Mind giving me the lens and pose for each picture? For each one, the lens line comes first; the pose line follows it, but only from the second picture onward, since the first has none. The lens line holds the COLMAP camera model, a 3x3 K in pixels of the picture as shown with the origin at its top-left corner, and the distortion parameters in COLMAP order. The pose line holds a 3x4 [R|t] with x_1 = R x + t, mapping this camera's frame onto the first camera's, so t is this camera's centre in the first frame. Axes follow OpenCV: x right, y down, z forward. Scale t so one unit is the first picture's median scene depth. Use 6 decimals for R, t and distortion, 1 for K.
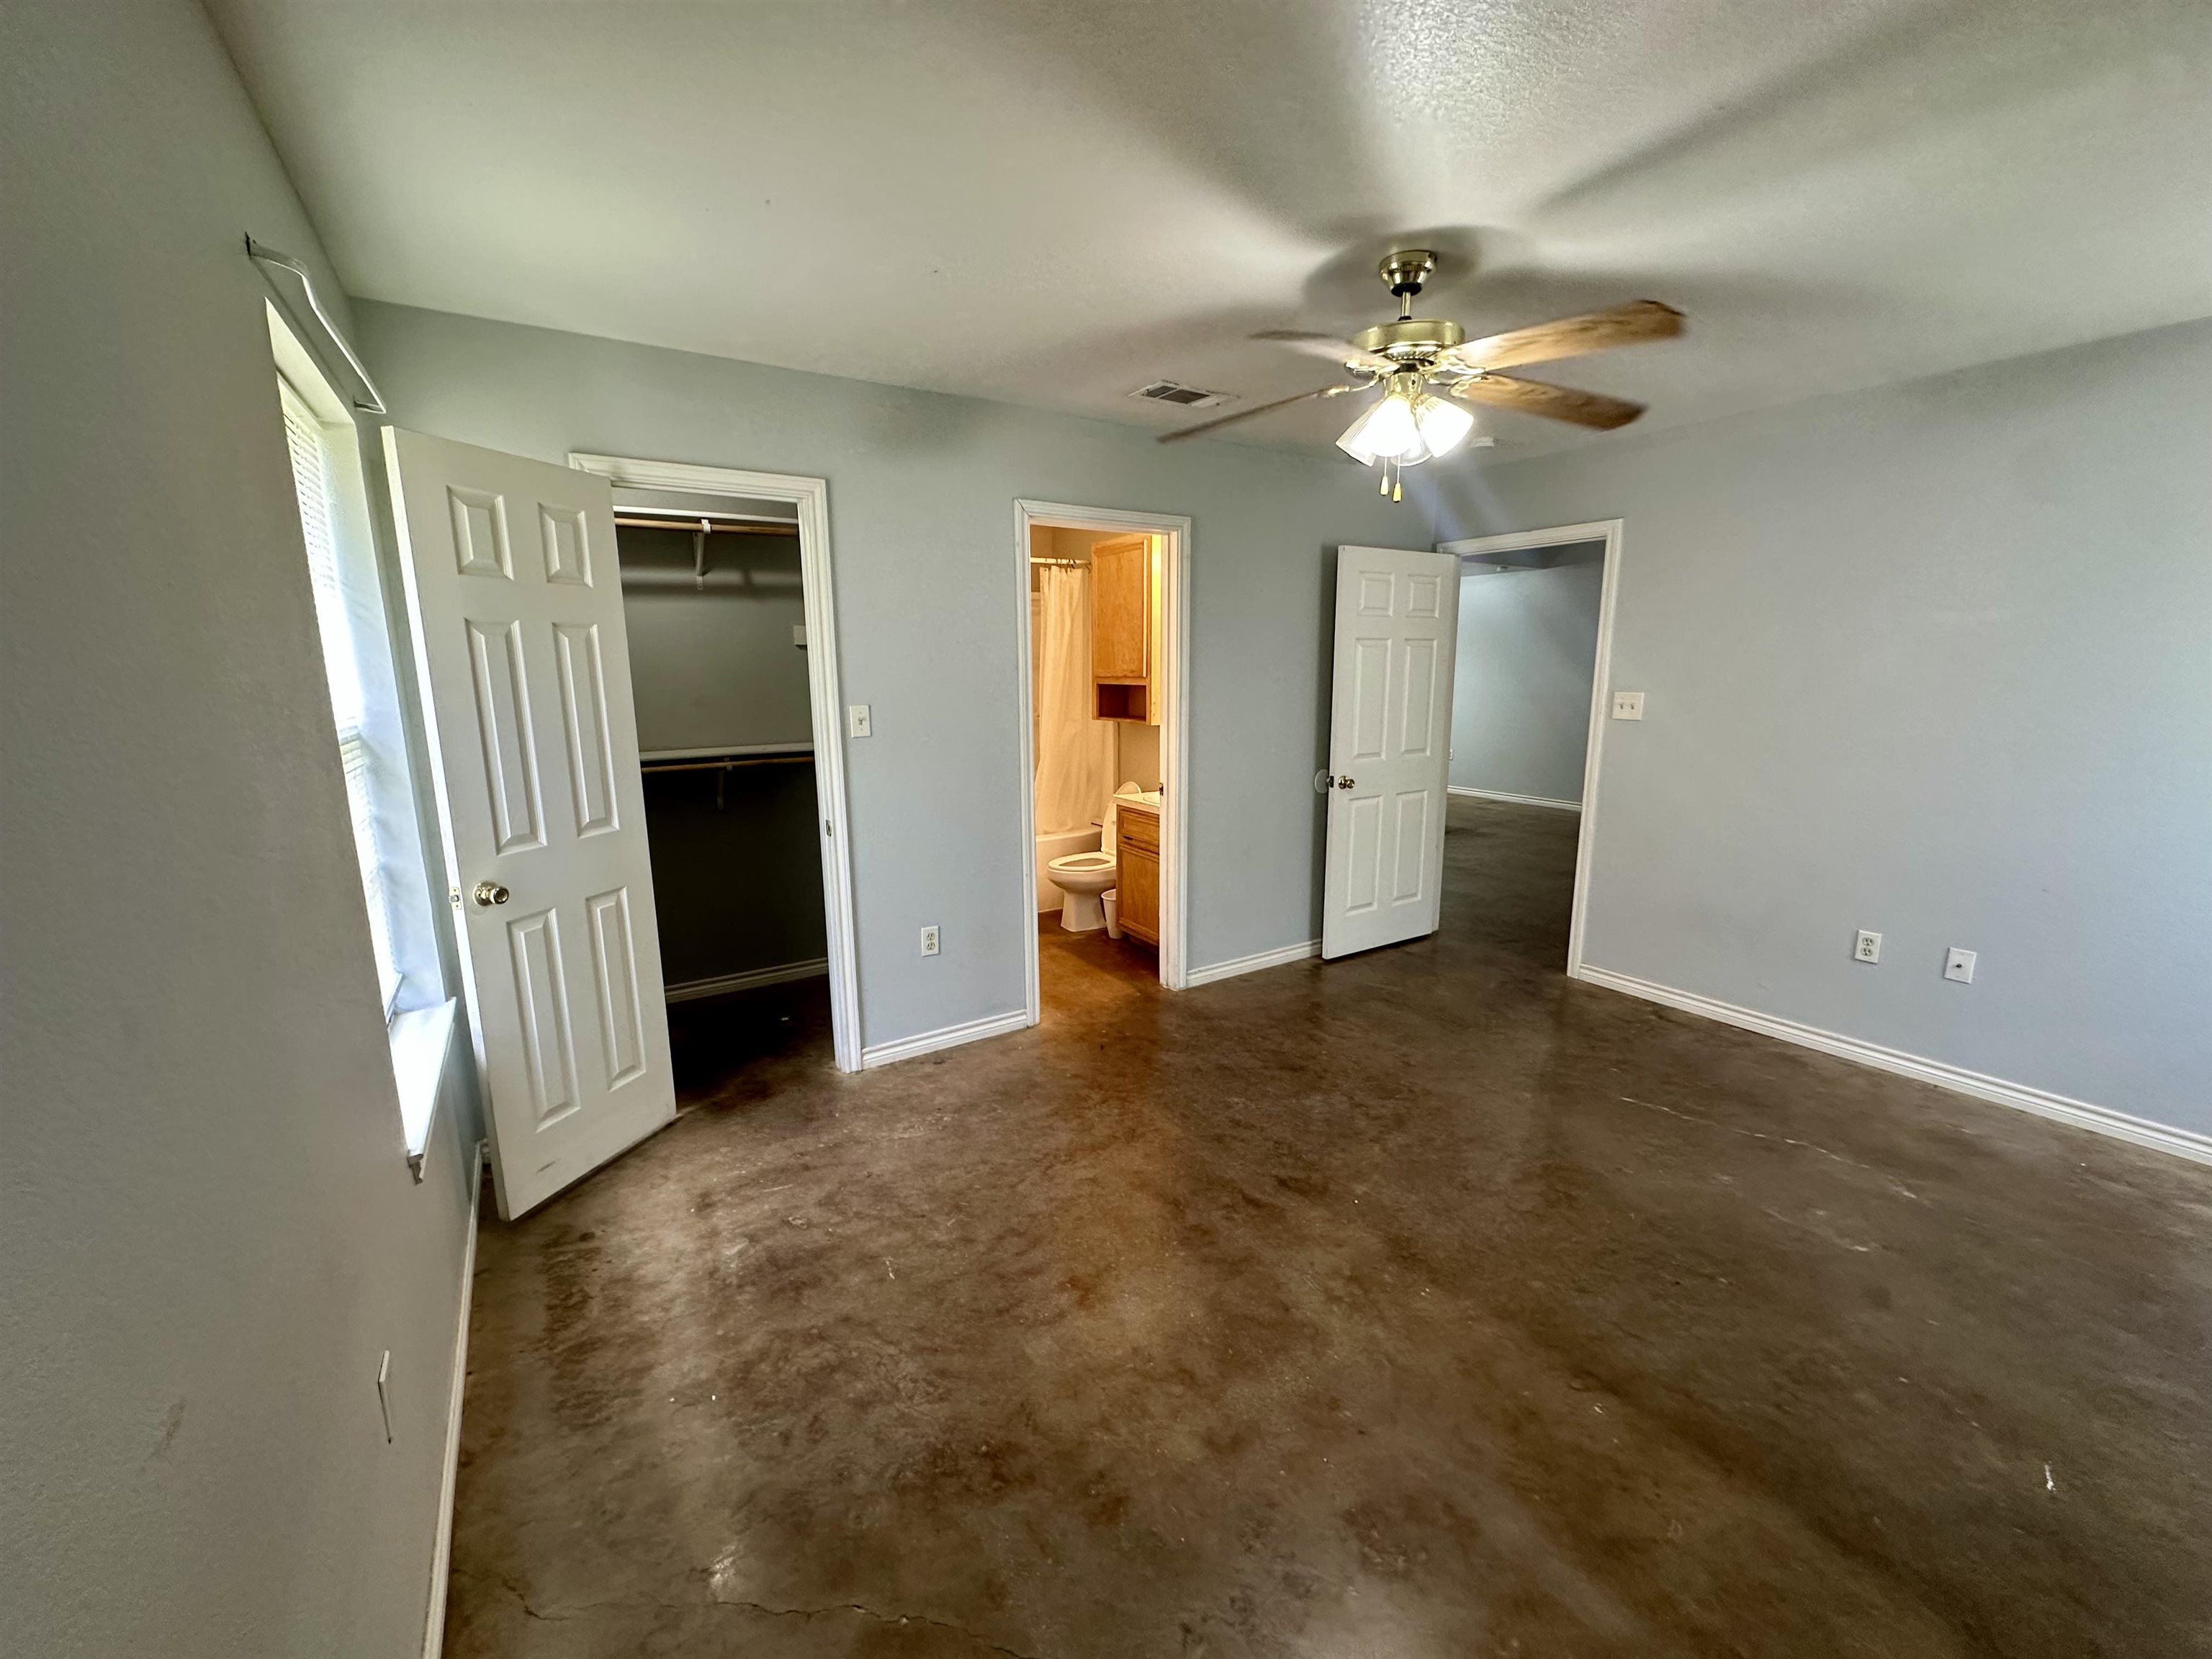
lens RADIAL K [[877.5, 0, 1108.4], [0, 877.5, 824.6], [0, 0, 1]] dist [-0.002668, -0.000002]
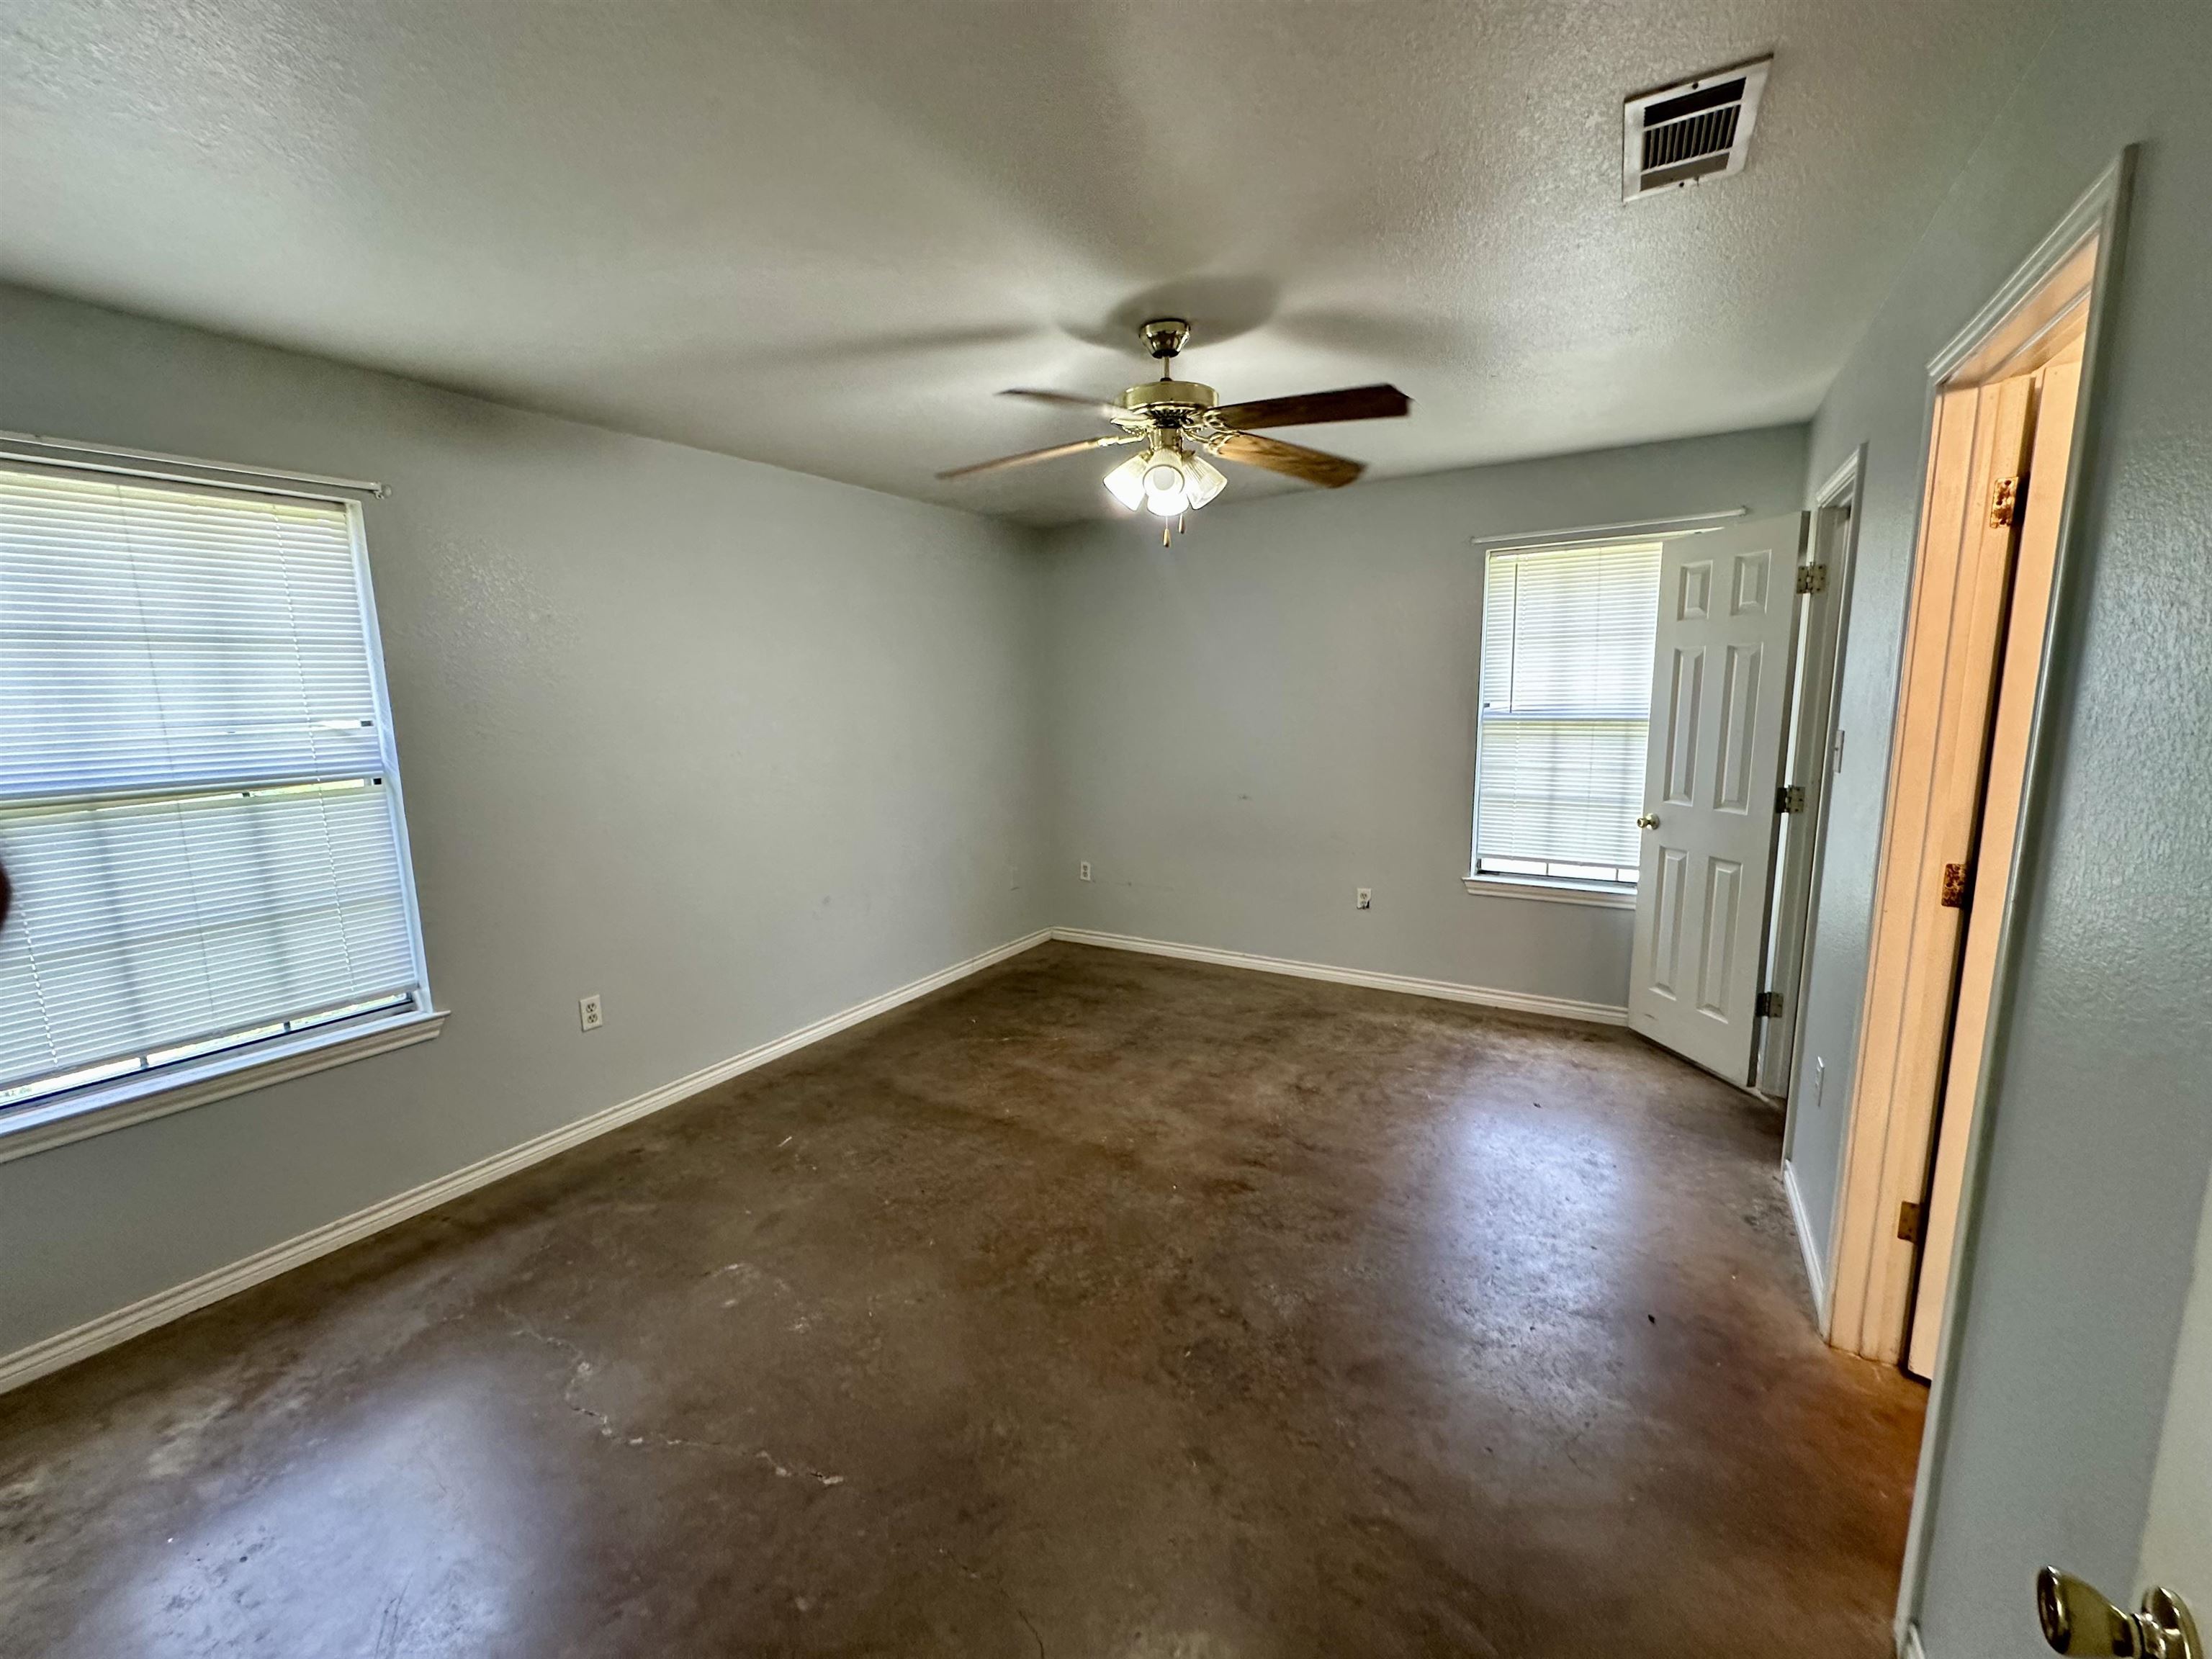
lens RADIAL K [[877.5, 0, 1108.9], [0, 877.5, 828.1], [0, 0, 1]] dist [-0.002668, -0.000002]
pose [[-0.900372, 0.094162, -0.424811, 0.837093], [-0.052420, 0.945720, 0.320727, -0.361945], [0.431952, 0.311043, -0.846564, 1.883105]]
